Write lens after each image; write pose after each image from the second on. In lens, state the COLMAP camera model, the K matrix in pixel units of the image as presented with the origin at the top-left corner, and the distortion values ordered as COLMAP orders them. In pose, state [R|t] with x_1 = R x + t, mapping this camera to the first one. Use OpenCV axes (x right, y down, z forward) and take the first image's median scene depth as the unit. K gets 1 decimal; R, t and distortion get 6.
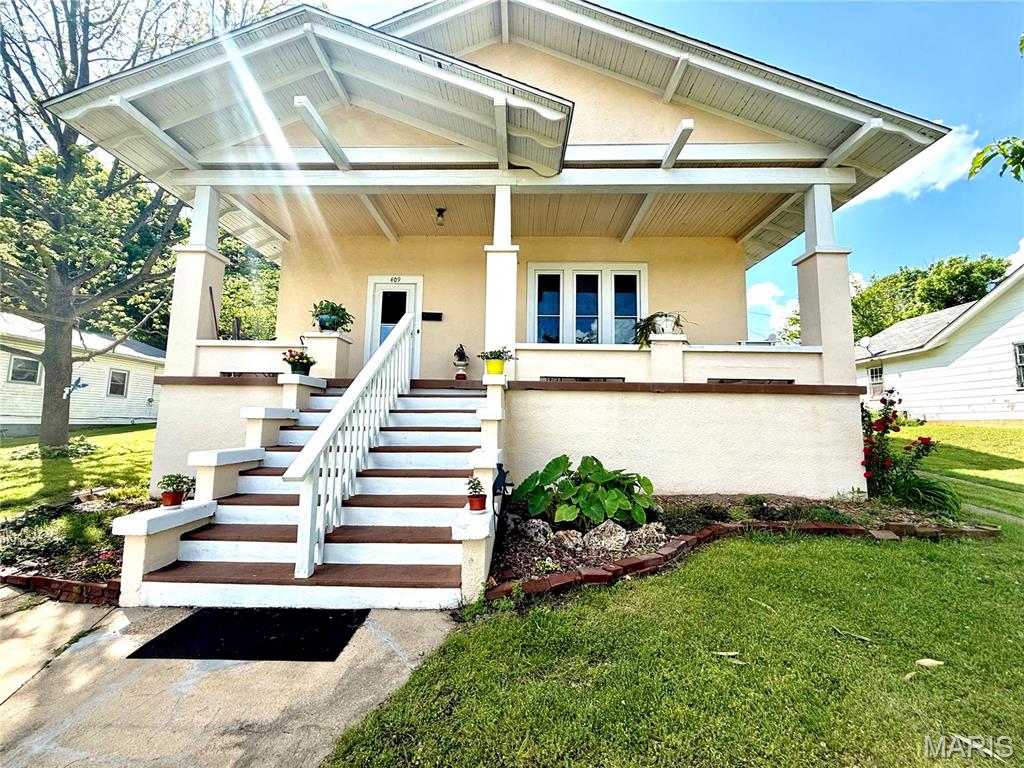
lens RADIAL K [[404.7, 0, 505.6], [0, 404.7, 383.3], [0, 0, 1]] dist [-0.002340, 0.000229]
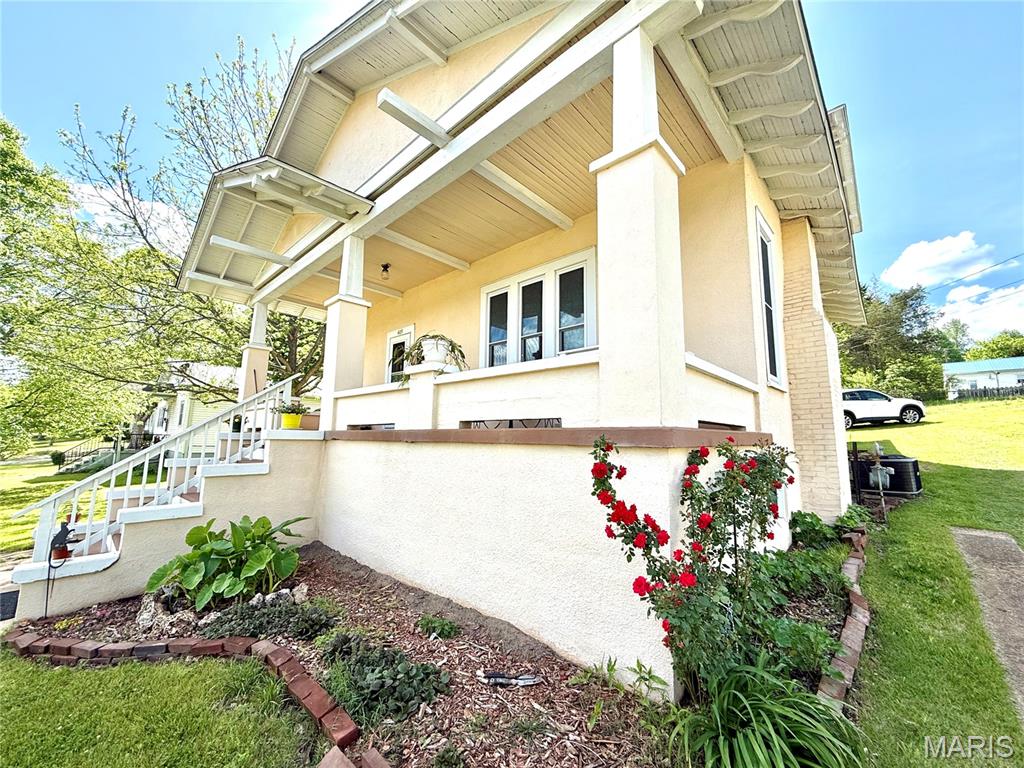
lens RADIAL K [[404.7, 0, 505.6], [0, 404.7, 383.3], [0, 0, 1]] dist [-0.002340, 0.000229]
pose [[0.749065, -0.099501, -0.654982, 0.964830], [0.067521, 0.994975, -0.073930, -0.018728], [0.659047, 0.011153, 0.752019, 0.515224]]
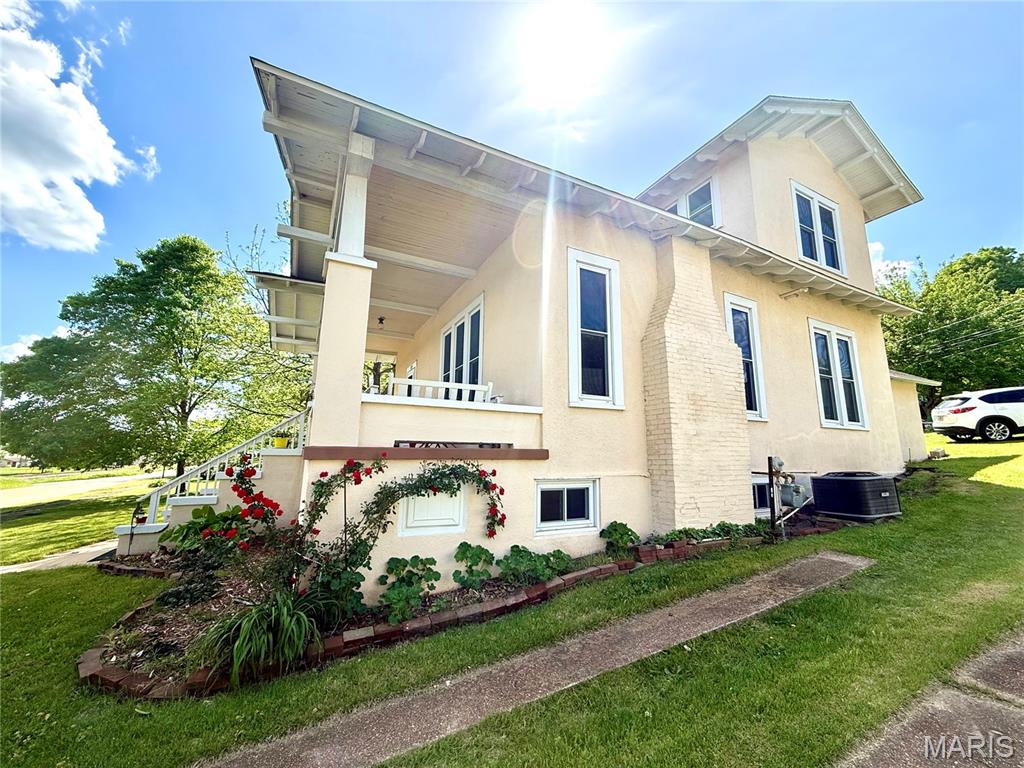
lens RADIAL K [[404.7, 0, 505.6], [0, 404.7, 383.3], [0, 0, 1]] dist [-0.002340, 0.000229]
pose [[0.480128, -0.164207, -0.861692, 1.530855], [0.086151, 0.986401, -0.139969, 0.024376], [0.872958, -0.007033, 0.487745, 0.889362]]
